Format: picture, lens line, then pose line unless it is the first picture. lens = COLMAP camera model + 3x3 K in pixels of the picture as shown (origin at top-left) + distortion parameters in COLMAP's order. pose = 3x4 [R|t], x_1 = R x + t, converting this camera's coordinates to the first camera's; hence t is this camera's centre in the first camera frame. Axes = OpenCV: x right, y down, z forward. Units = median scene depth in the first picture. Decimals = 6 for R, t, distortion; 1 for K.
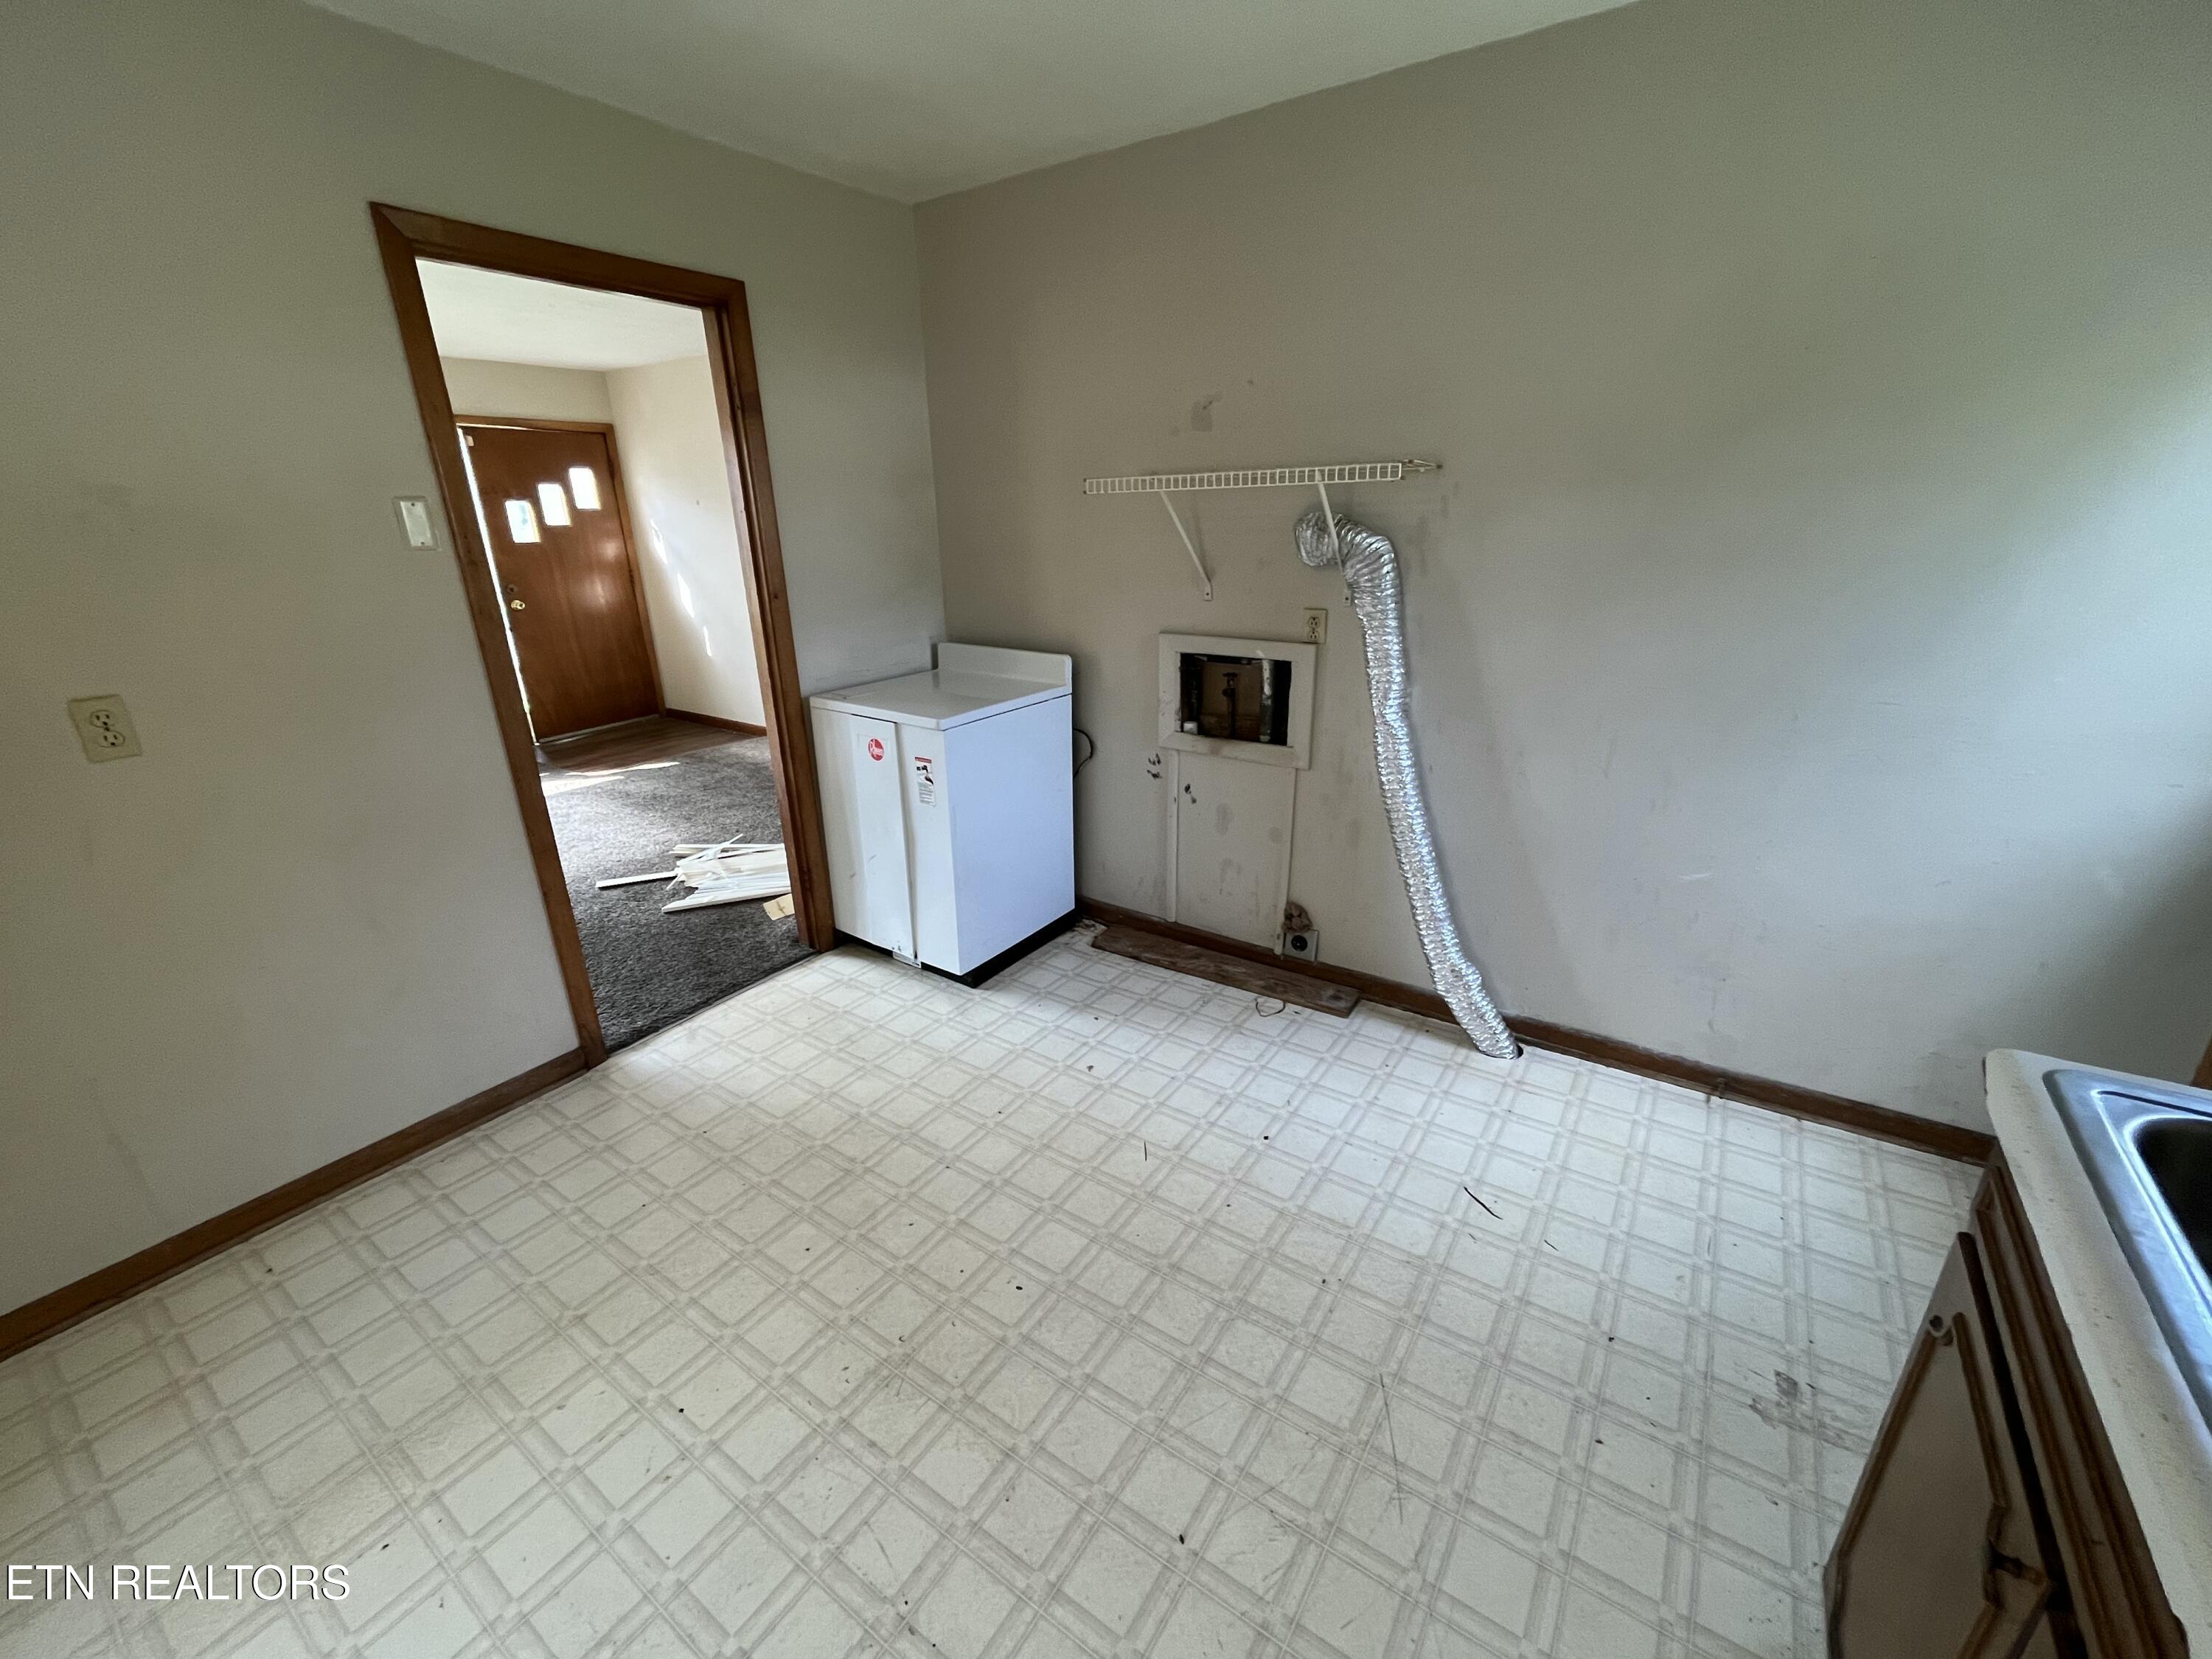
lens RADIAL K [[902.2, 0, 1094.0], [0, 902.2, 829.6], [0, 0, 1]] dist [-0.003179, -0.000850]
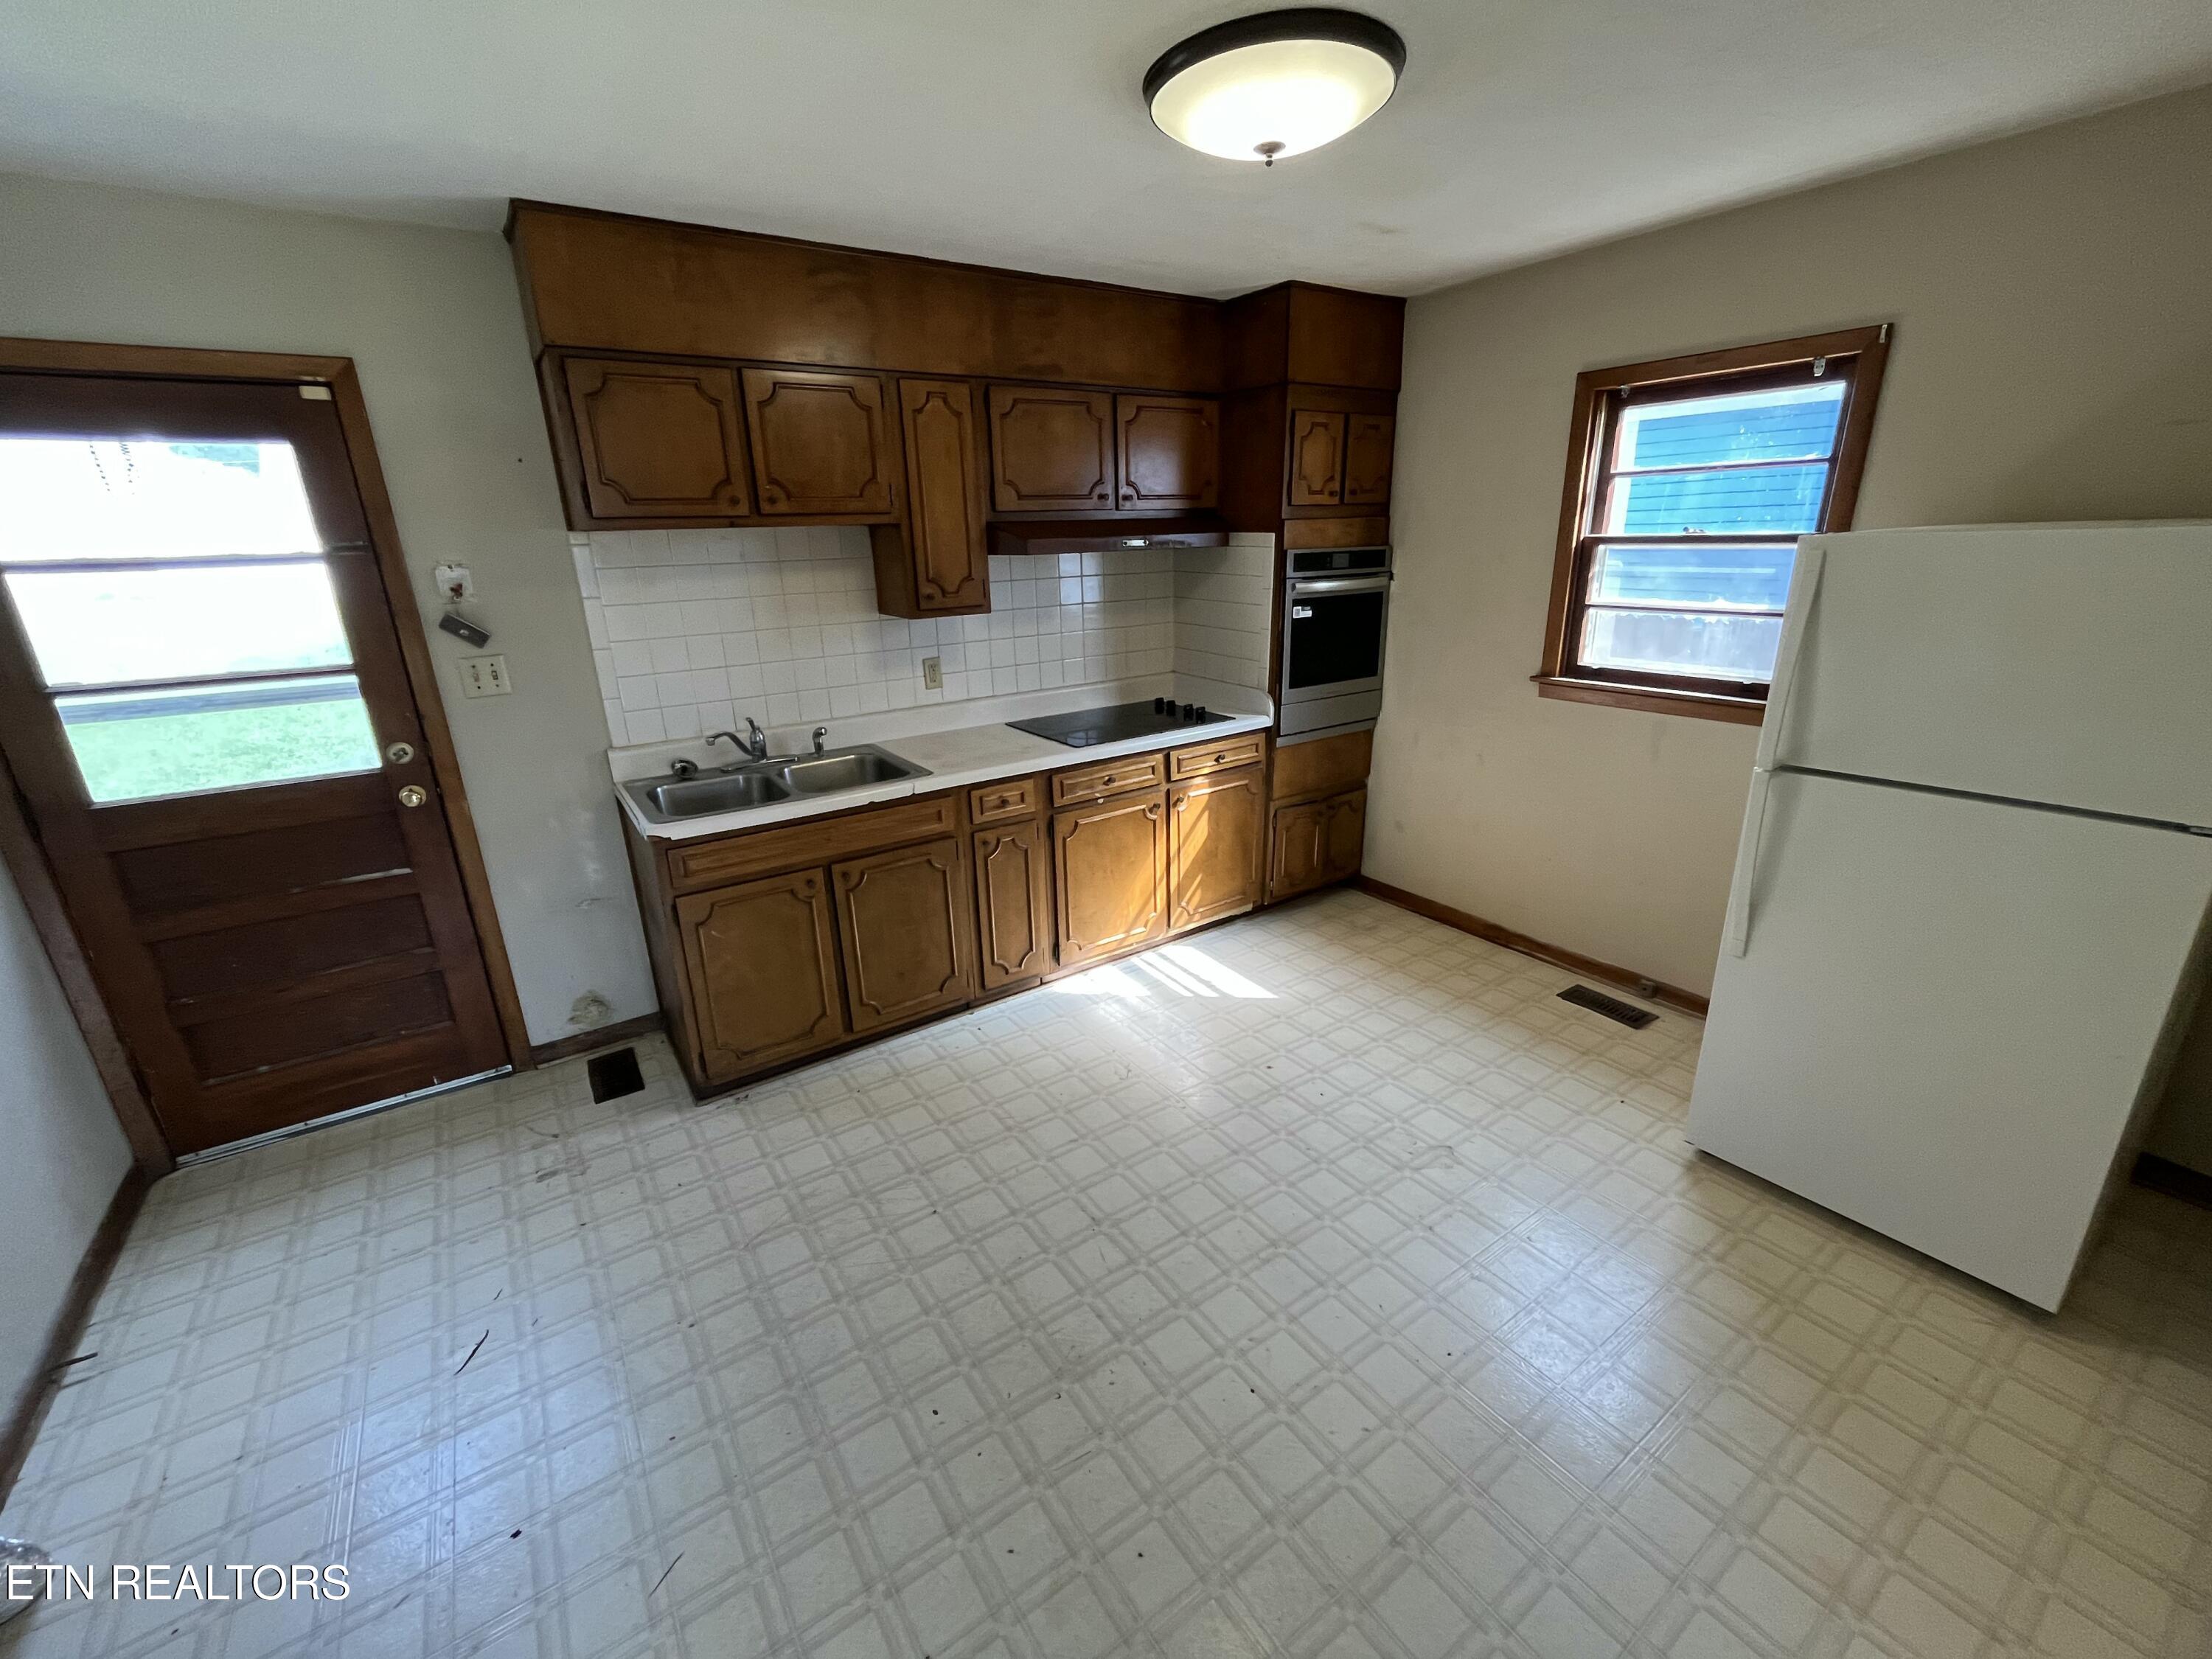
lens RADIAL K [[902.2, 0, 1097.3], [0, 902.2, 830.6], [0, 0, 1]] dist [-0.003179, -0.000850]
pose [[-0.932452, -0.065784, 0.355253, -0.548216], [0.168942, 0.789772, 0.589676, -0.530879], [-0.319360, 0.609862, -0.725312, 1.261461]]
